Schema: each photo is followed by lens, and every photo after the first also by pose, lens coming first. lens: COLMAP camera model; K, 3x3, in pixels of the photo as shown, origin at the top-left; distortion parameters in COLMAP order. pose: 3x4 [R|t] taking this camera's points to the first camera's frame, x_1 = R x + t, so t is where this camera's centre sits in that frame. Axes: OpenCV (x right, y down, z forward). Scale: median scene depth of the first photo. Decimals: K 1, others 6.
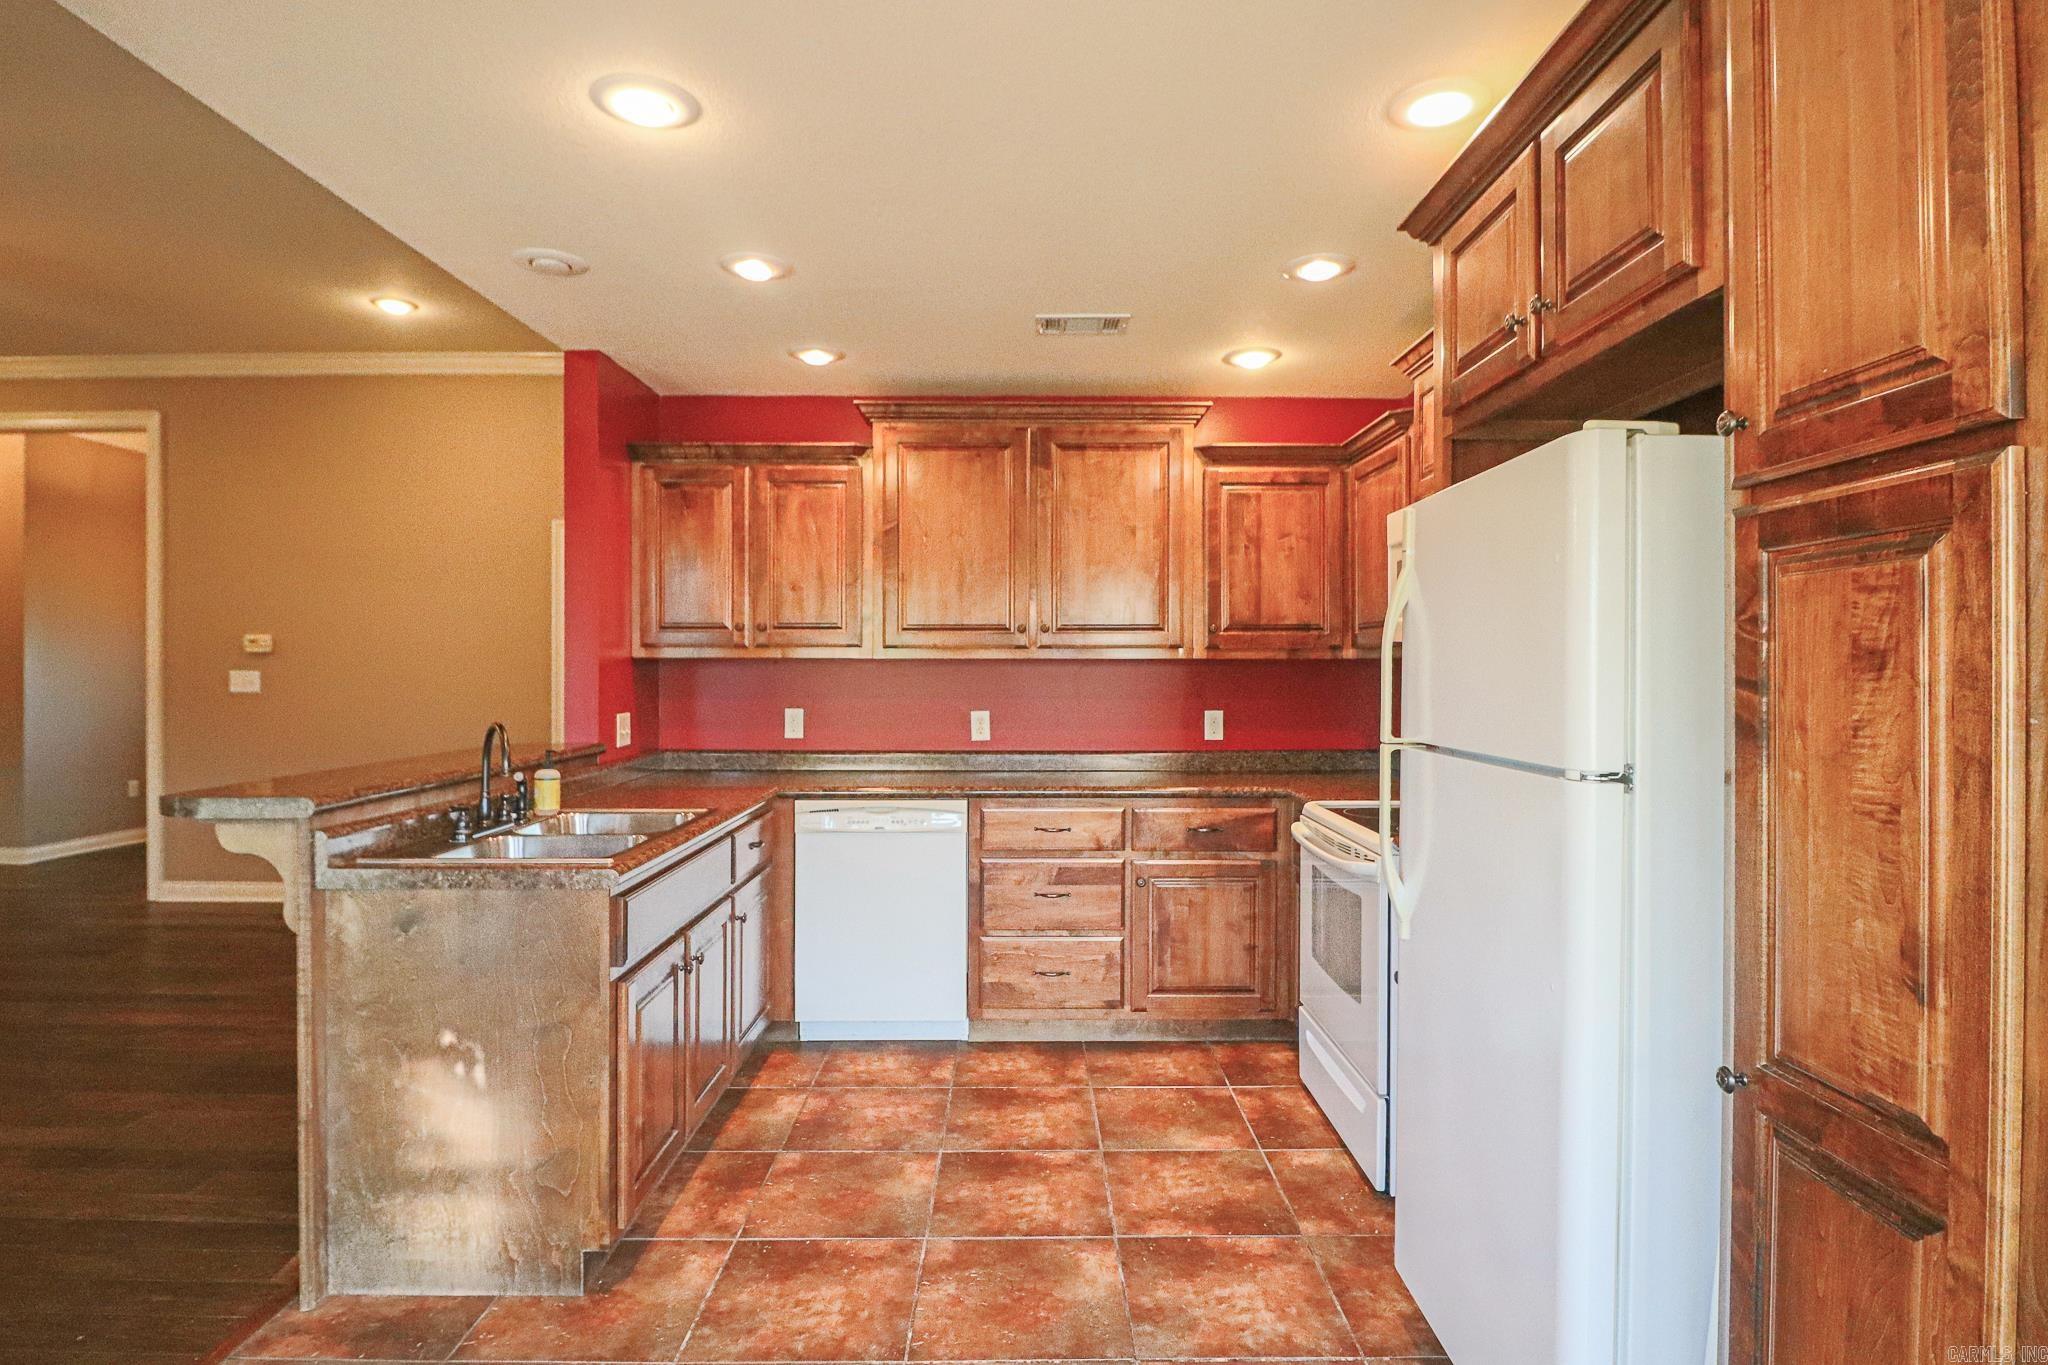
lens RADIAL K [[1079.9, 0, 1058.0], [0, 1079.9, 668.0], [0, 0, 1]] dist [0.002170, -0.014024]
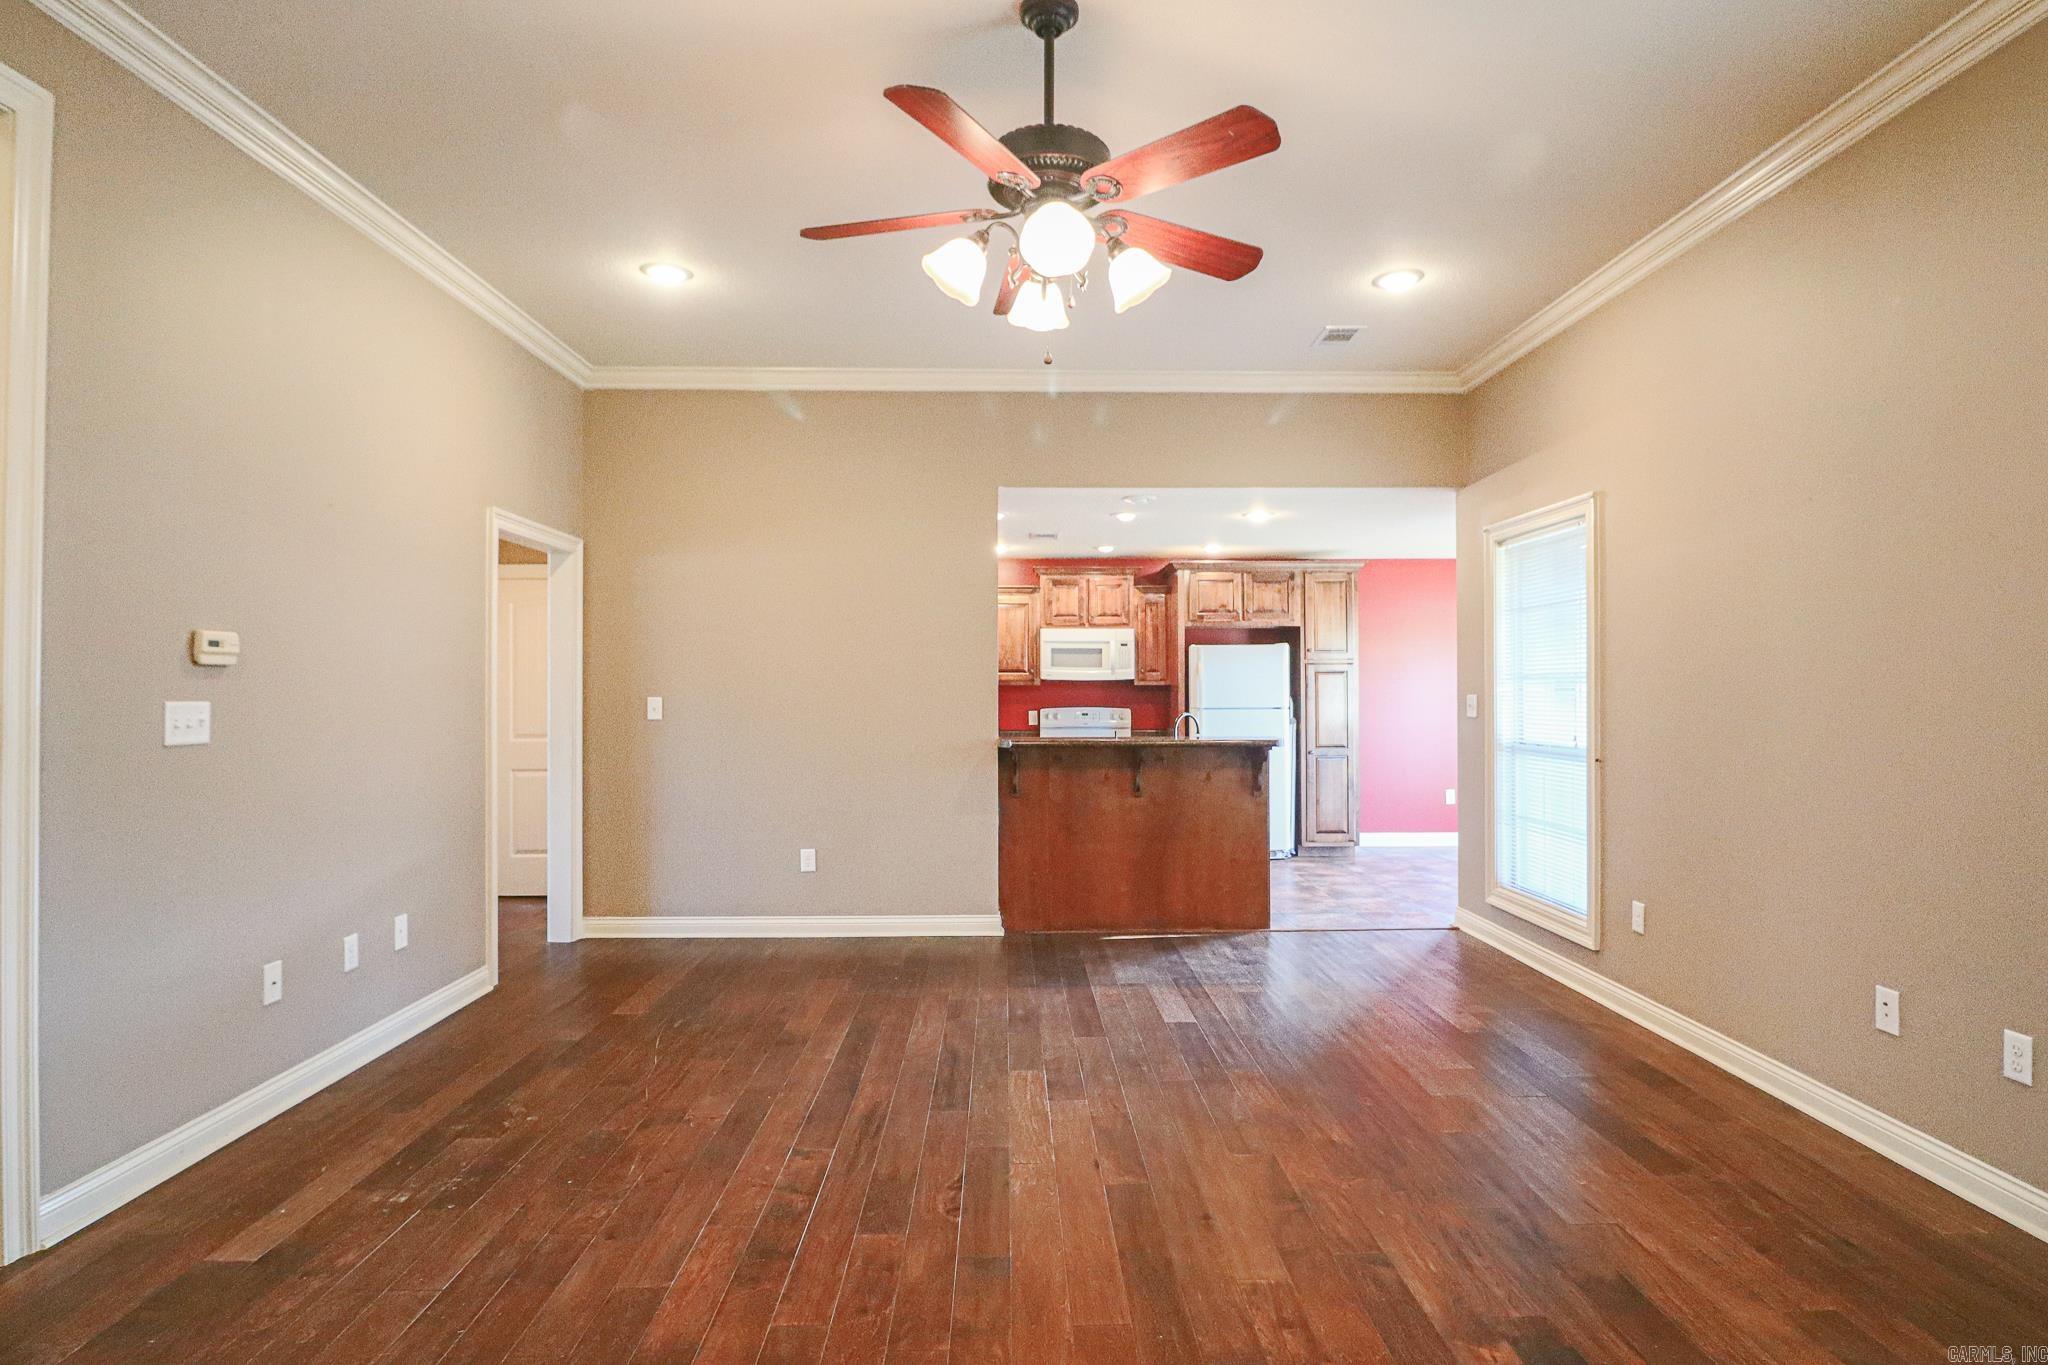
lens RADIAL K [[1079.4, 0, 1024.0], [0, 1079.4, 682.5], [0, 0, 1]] dist [-0.000844, -0.014616]
pose [[-0.010914, 0.003767, 0.999933, -1.709162], [-0.000712, 0.999993, -0.003775, -0.005825], [-0.999940, -0.000753, -0.010911, 0.834921]]
